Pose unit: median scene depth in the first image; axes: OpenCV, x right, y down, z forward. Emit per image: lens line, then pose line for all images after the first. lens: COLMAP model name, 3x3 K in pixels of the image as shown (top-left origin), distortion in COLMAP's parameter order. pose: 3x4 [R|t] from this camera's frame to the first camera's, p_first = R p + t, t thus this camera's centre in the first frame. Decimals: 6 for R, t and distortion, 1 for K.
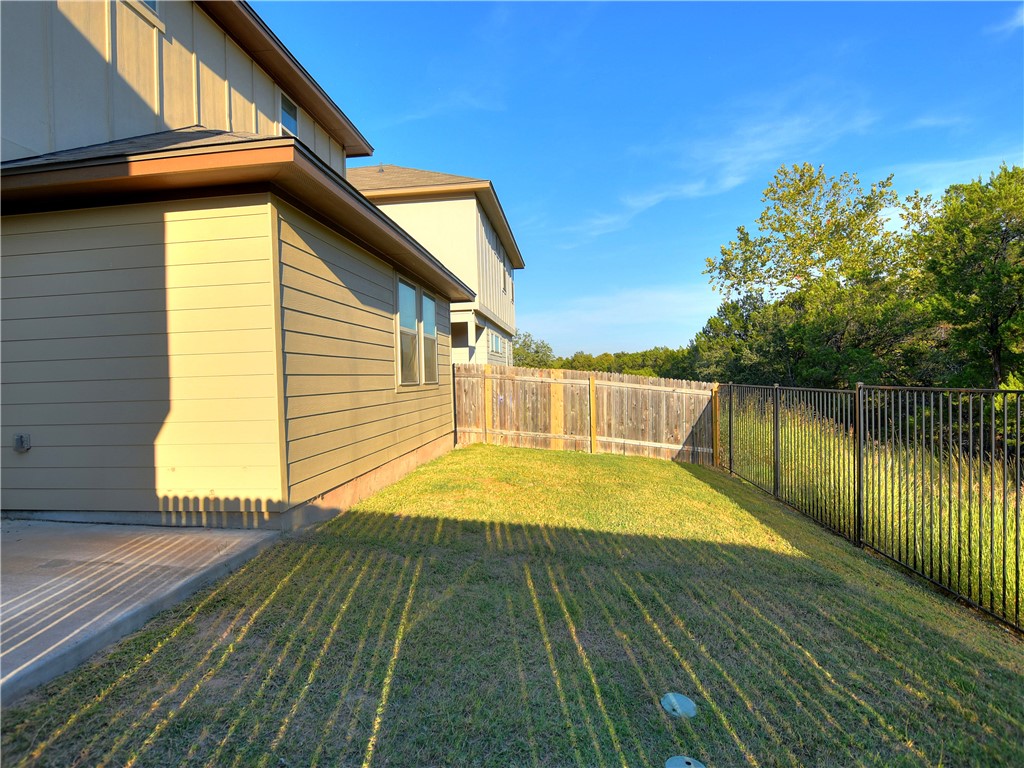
lens RADIAL K [[525.3, 0, 512.8], [0, 525.3, 385.2], [0, 0, 1]] dist [-0.026348, 0.001037]
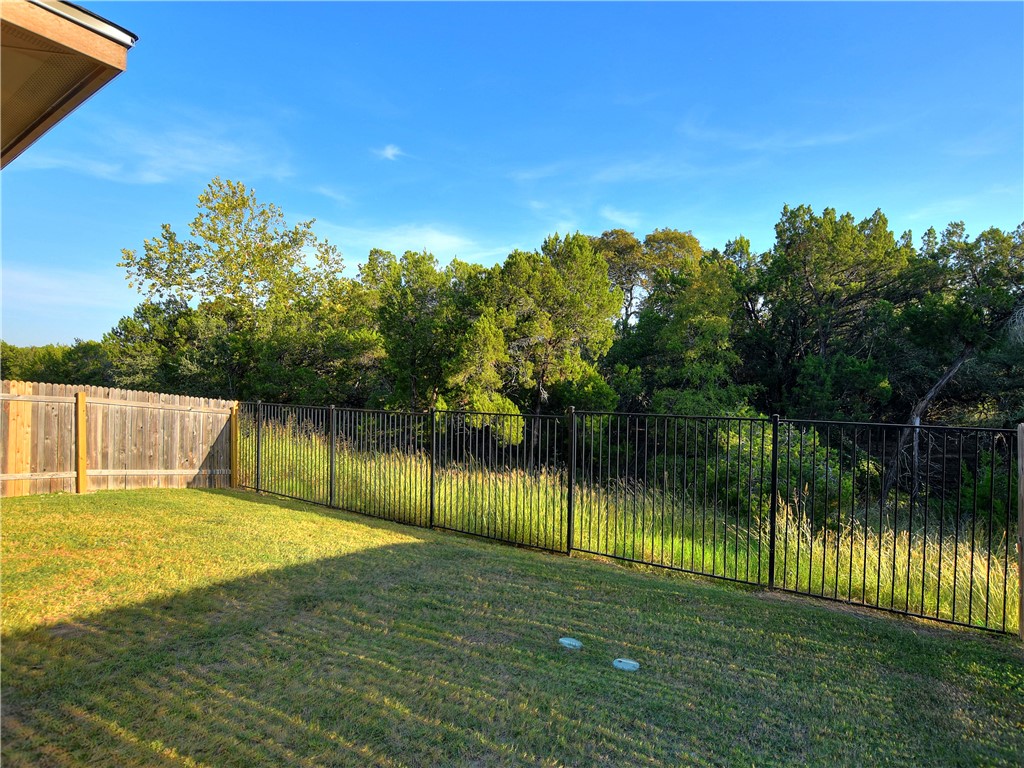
lens RADIAL K [[525.3, 0, 512.8], [0, 525.3, 385.2], [0, 0, 1]] dist [-0.026348, 0.001037]
pose [[0.456194, 0.024925, 0.889531, -0.232442], [-0.012327, 0.999689, -0.021690, -0.018787], [-0.889795, -0.001070, 0.456359, 0.096449]]
